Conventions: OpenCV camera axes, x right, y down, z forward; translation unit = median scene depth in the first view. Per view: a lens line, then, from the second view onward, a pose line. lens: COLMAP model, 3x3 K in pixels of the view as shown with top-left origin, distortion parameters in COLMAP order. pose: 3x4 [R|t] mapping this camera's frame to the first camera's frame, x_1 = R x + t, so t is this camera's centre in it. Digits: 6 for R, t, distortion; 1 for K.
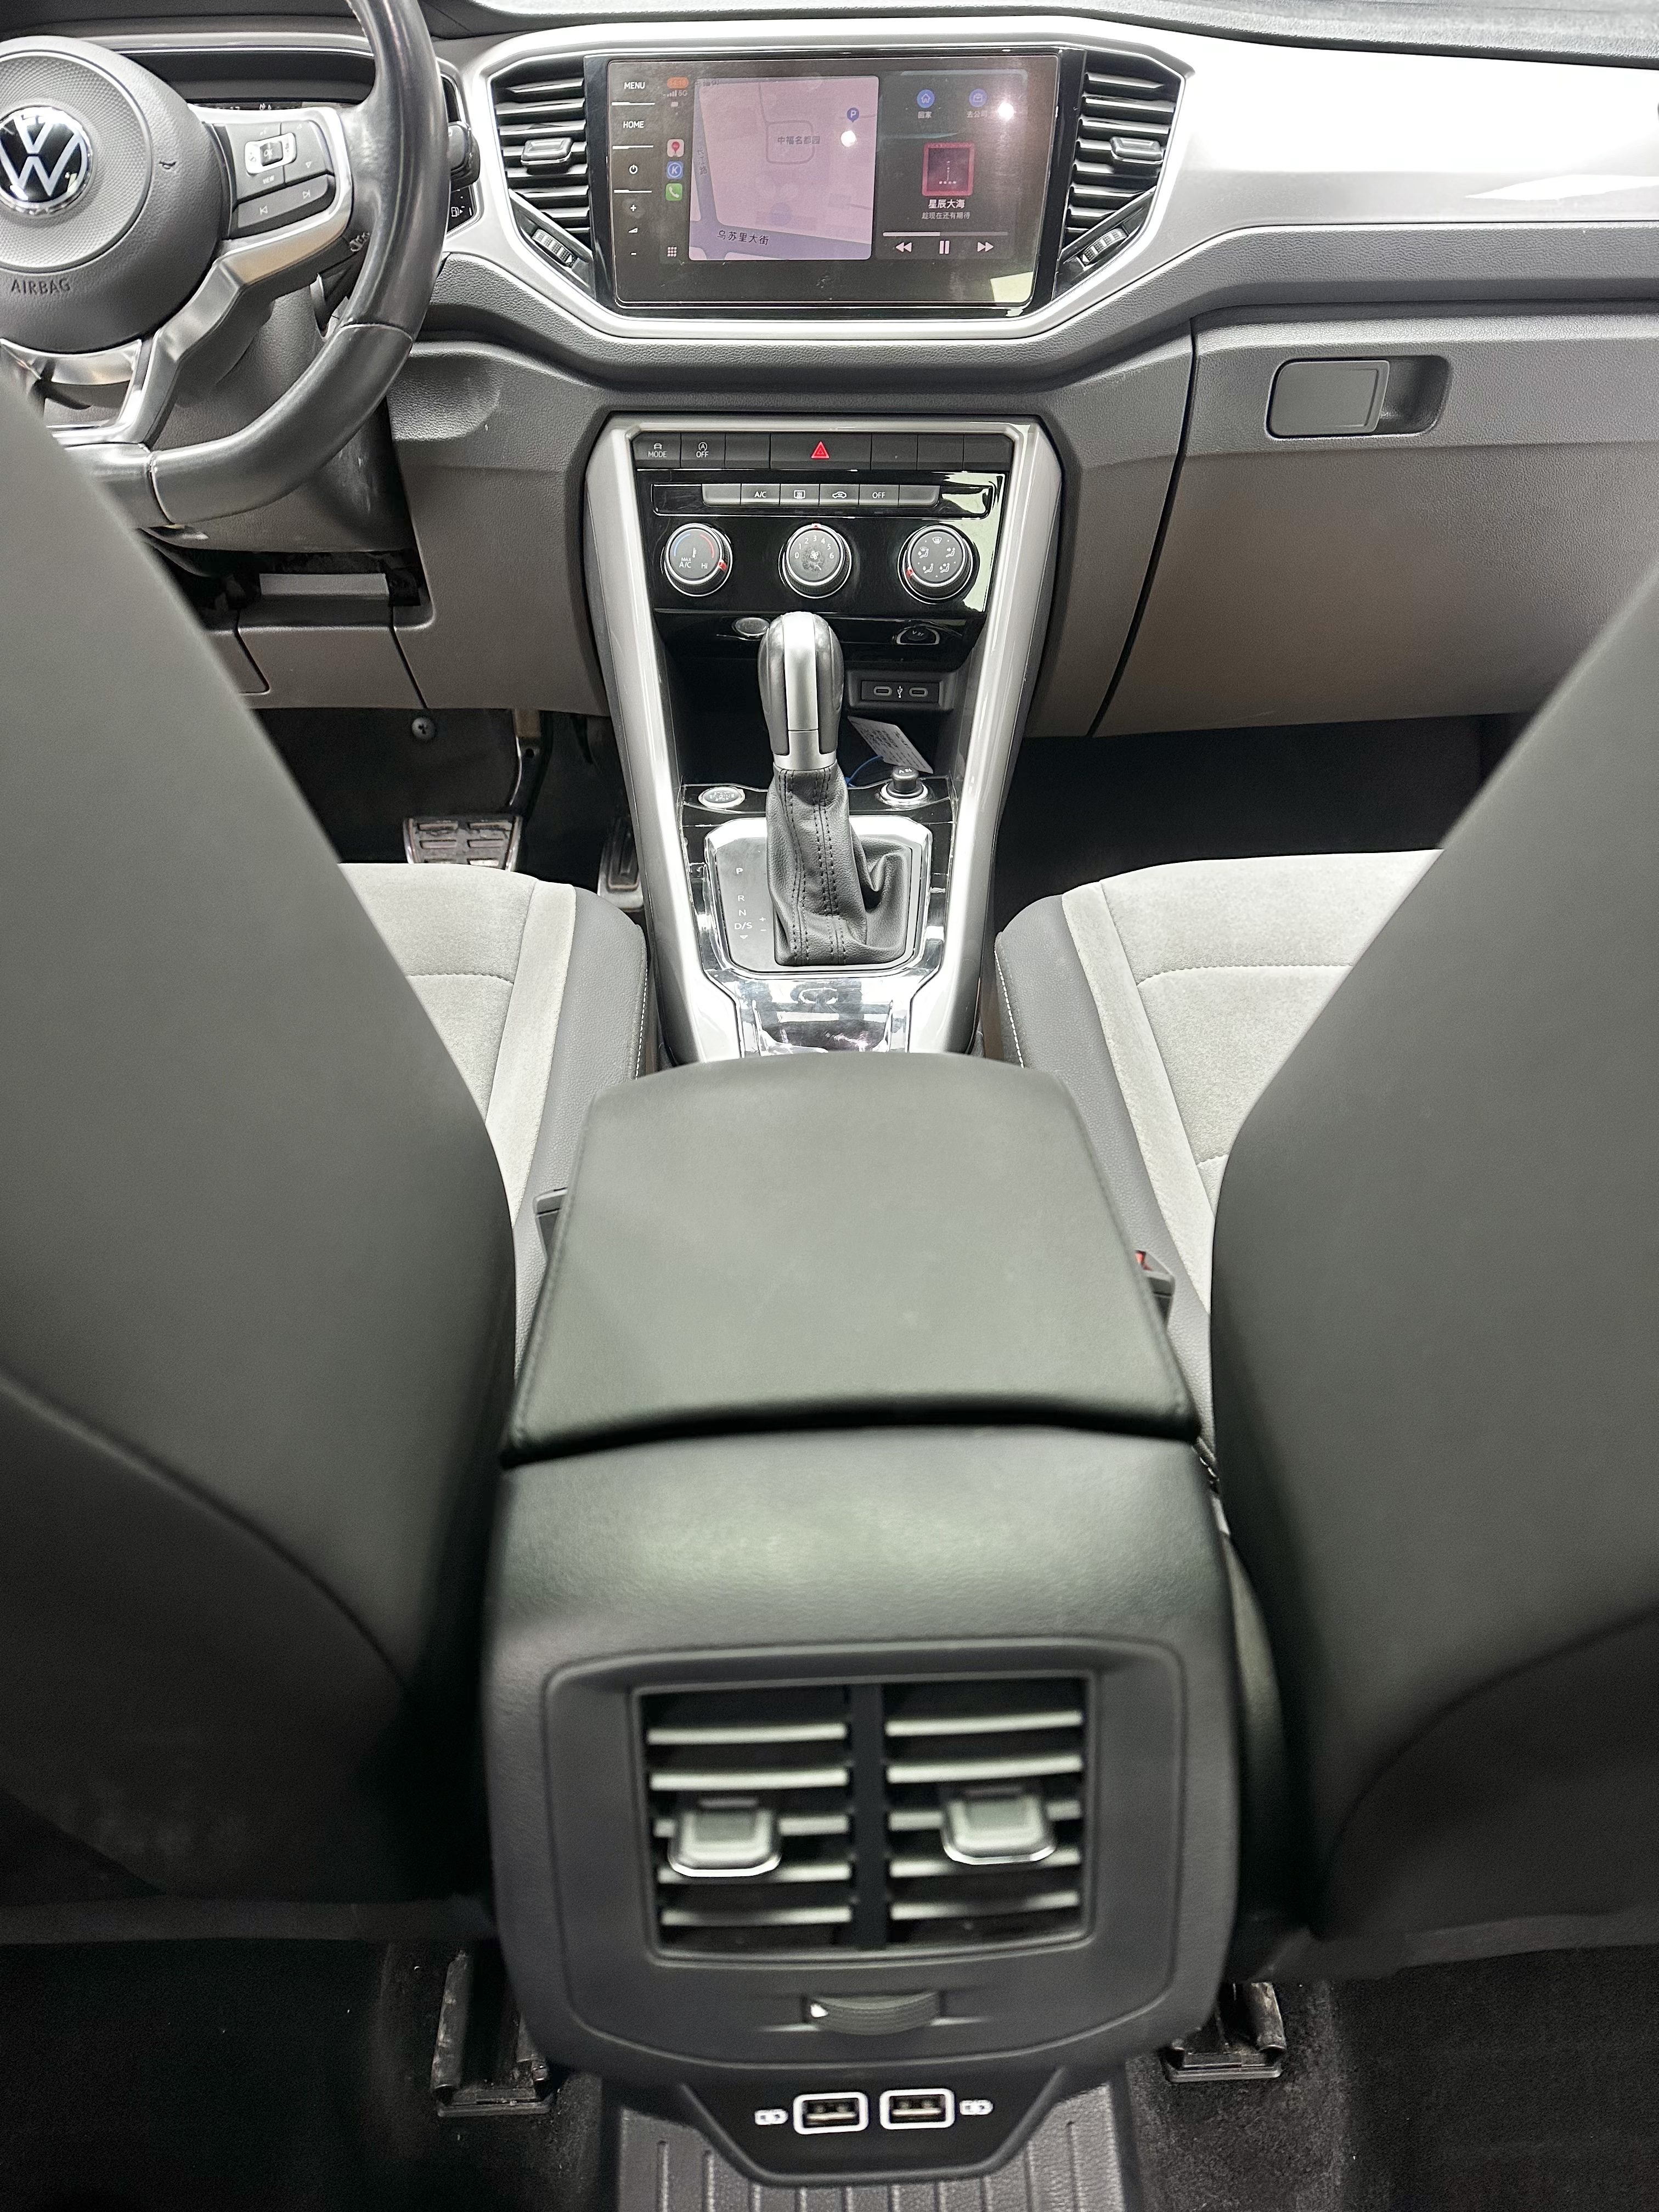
lens RADIAL K [[1515.5, 0, 829.5], [0, 1515.5, 1106.0], [0, 0, 1]] dist [0.048838, -0.069576]
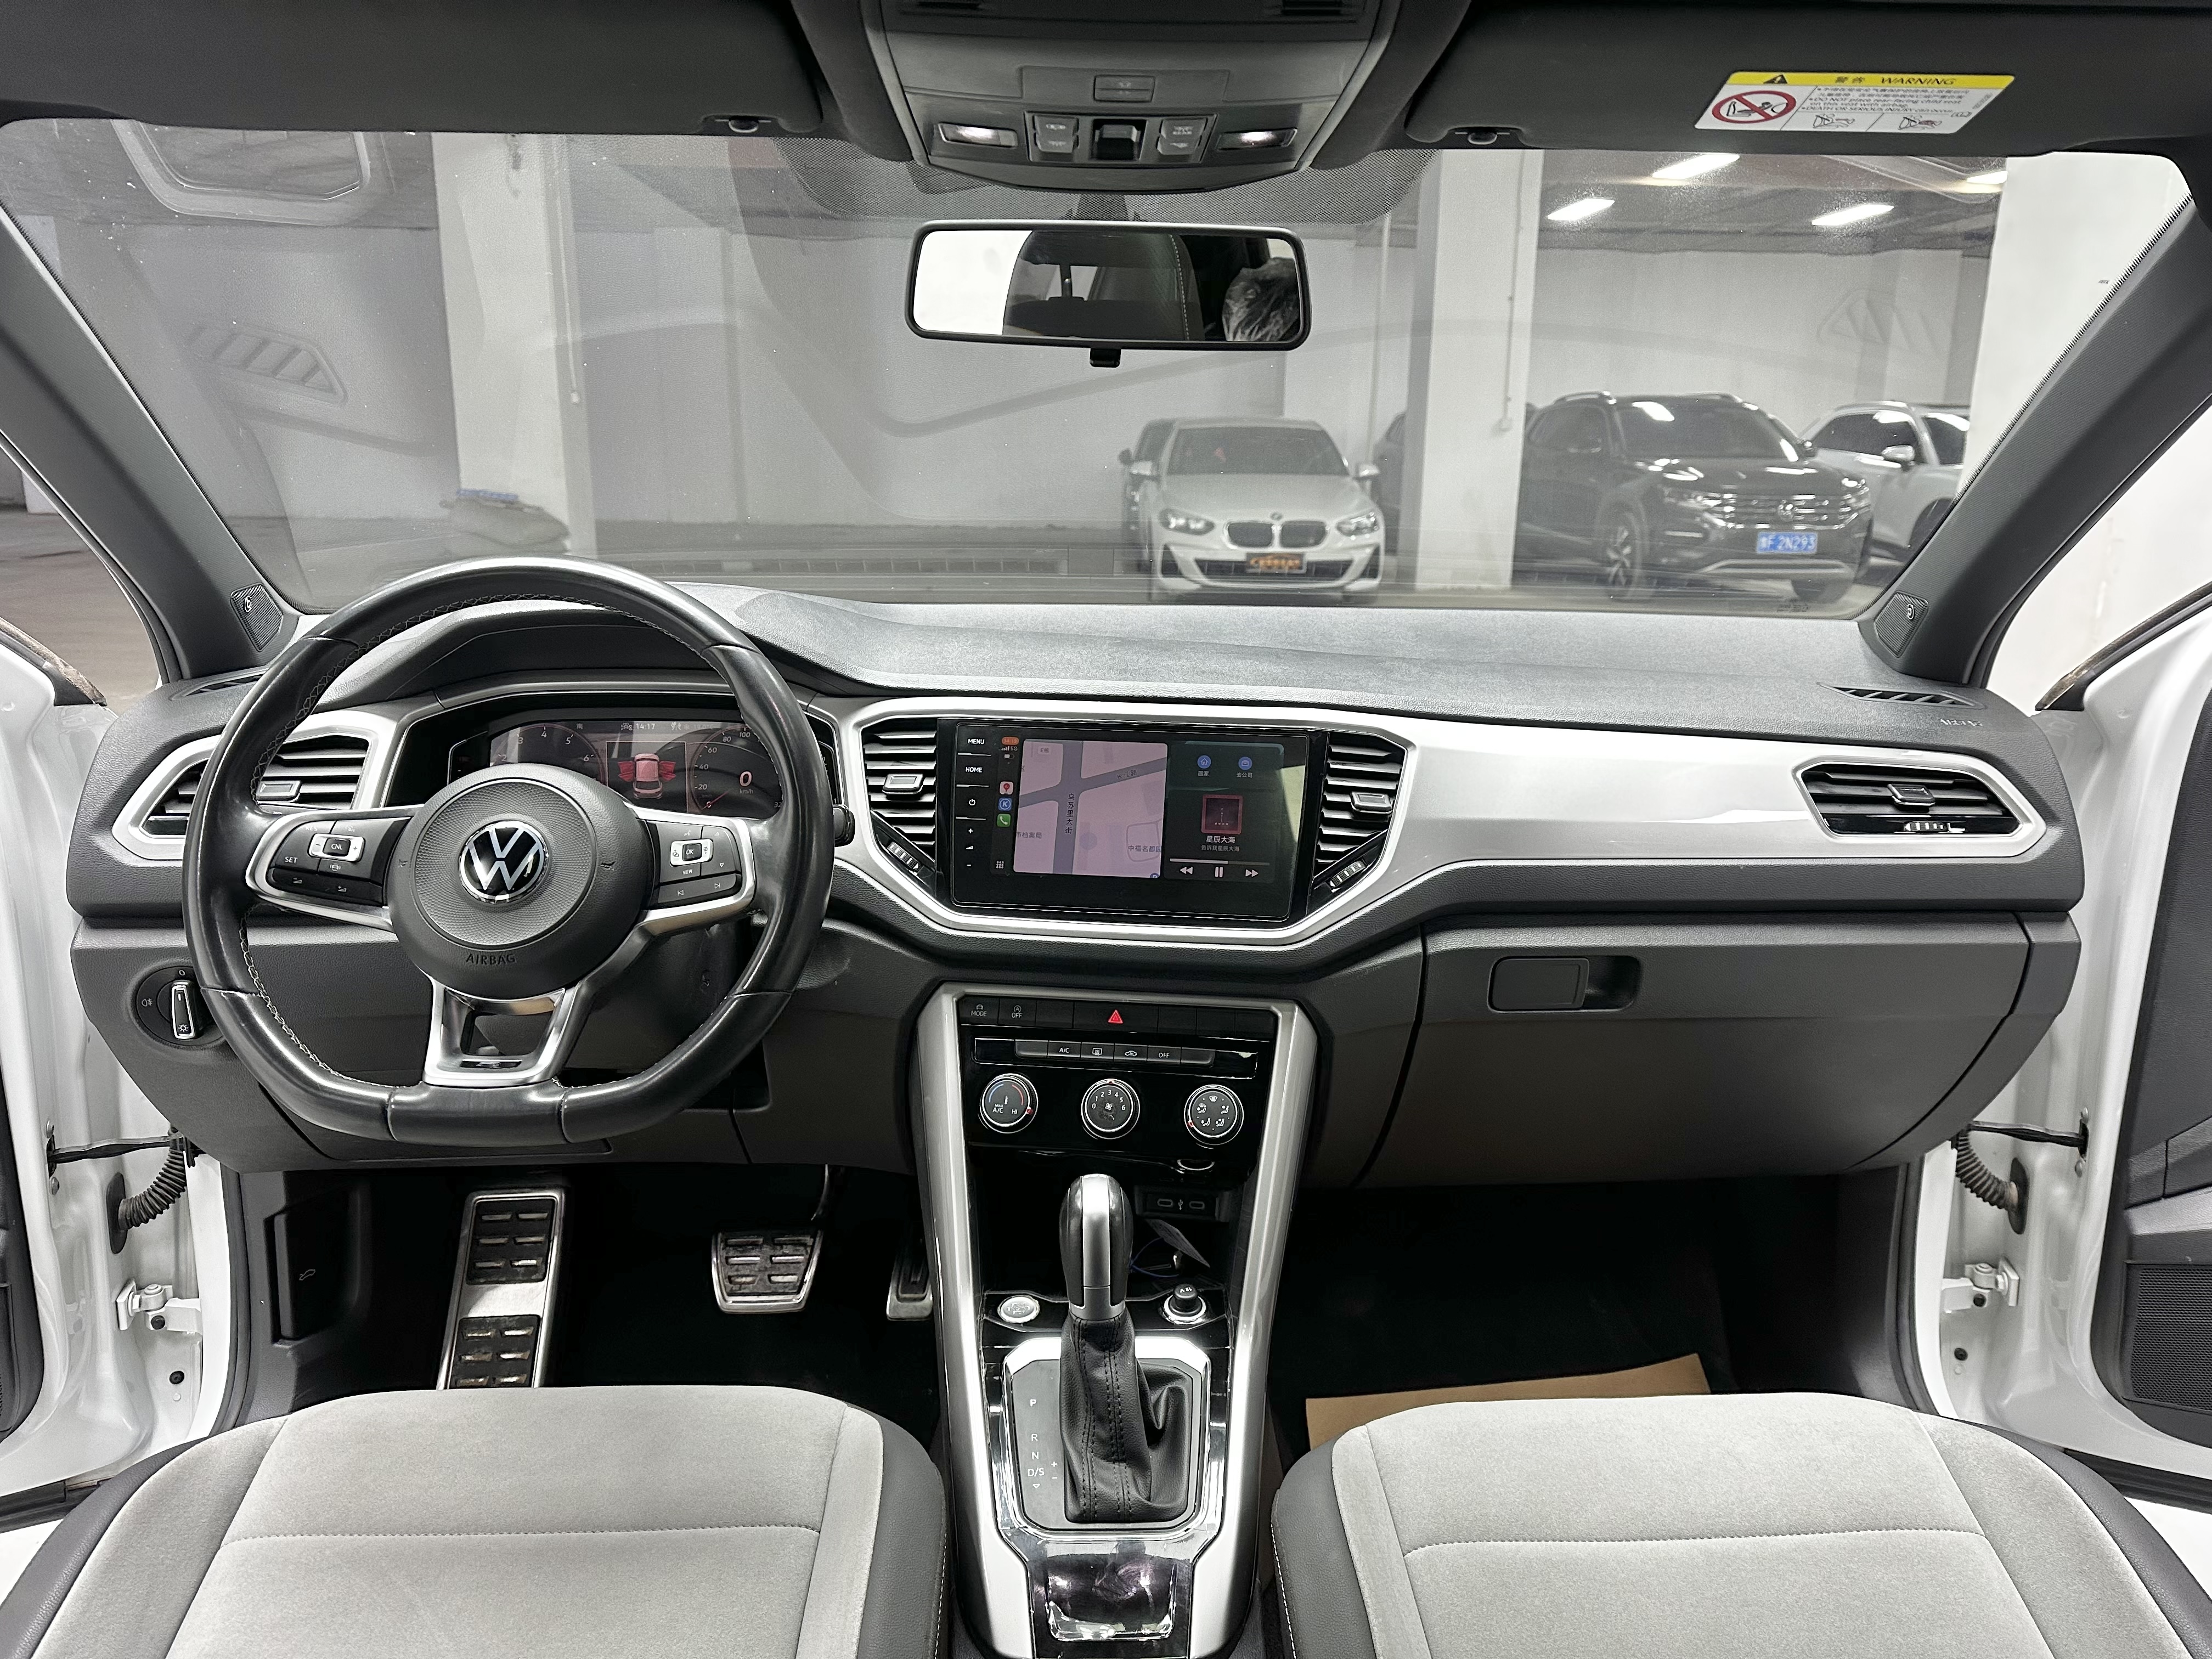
lens RADIAL K [[1496.1, 0, 1117.0], [0, 1496.1, 819.7], [0, 0, 1]] dist [0.101719, -0.133863]
pose [[0.999696, 0.023339, 0.008009, -0.018430], [-0.019541, 0.947010, -0.320608, -0.204133], [-0.015067, 0.320354, 0.947178, -0.163708]]
